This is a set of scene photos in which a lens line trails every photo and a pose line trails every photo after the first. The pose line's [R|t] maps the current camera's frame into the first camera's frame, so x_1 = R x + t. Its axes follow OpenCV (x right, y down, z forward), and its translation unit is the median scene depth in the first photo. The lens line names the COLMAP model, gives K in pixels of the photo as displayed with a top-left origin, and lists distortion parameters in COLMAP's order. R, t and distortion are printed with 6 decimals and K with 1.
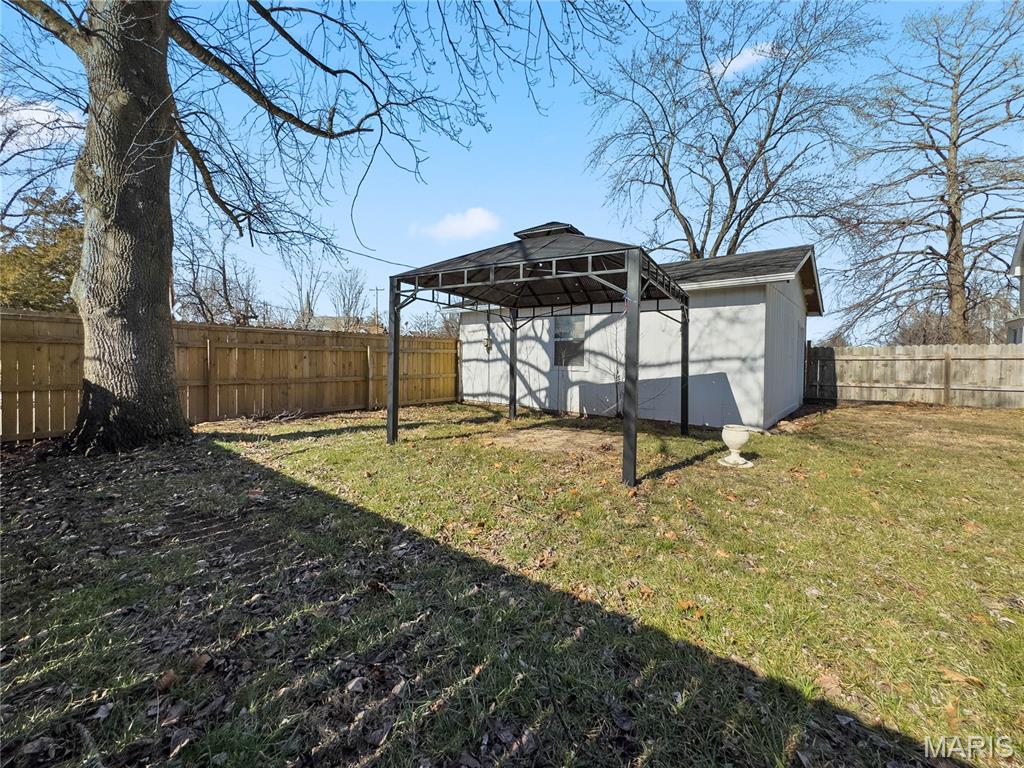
lens RADIAL K [[409.1, 0, 512.0], [0, 409.1, 374.1], [0, 0, 1]] dist [0.003552, 0.000124]
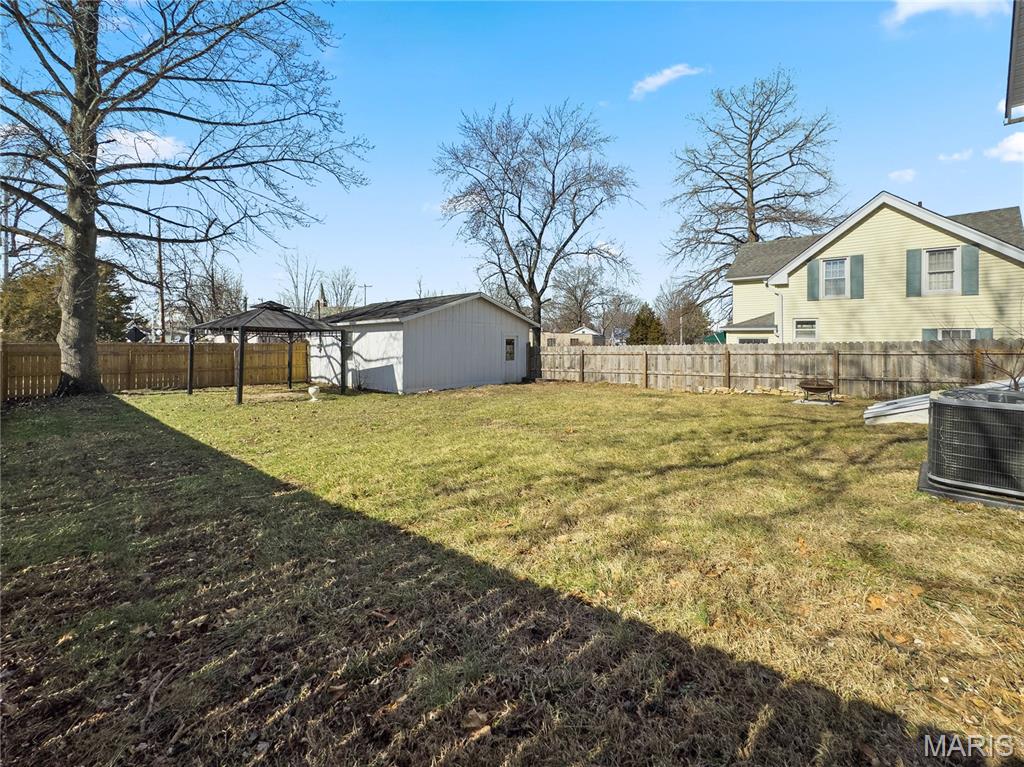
lens RADIAL K [[409.1, 0, 528.7], [0, 409.1, 349.9], [0, 0, 1]] dist [0.003552, 0.000124]
pose [[0.999921, -0.007233, -0.010243, 1.096416], [0.006986, 0.999688, -0.023966, -0.020335], [0.010413, 0.023892, 0.999660, -0.891963]]
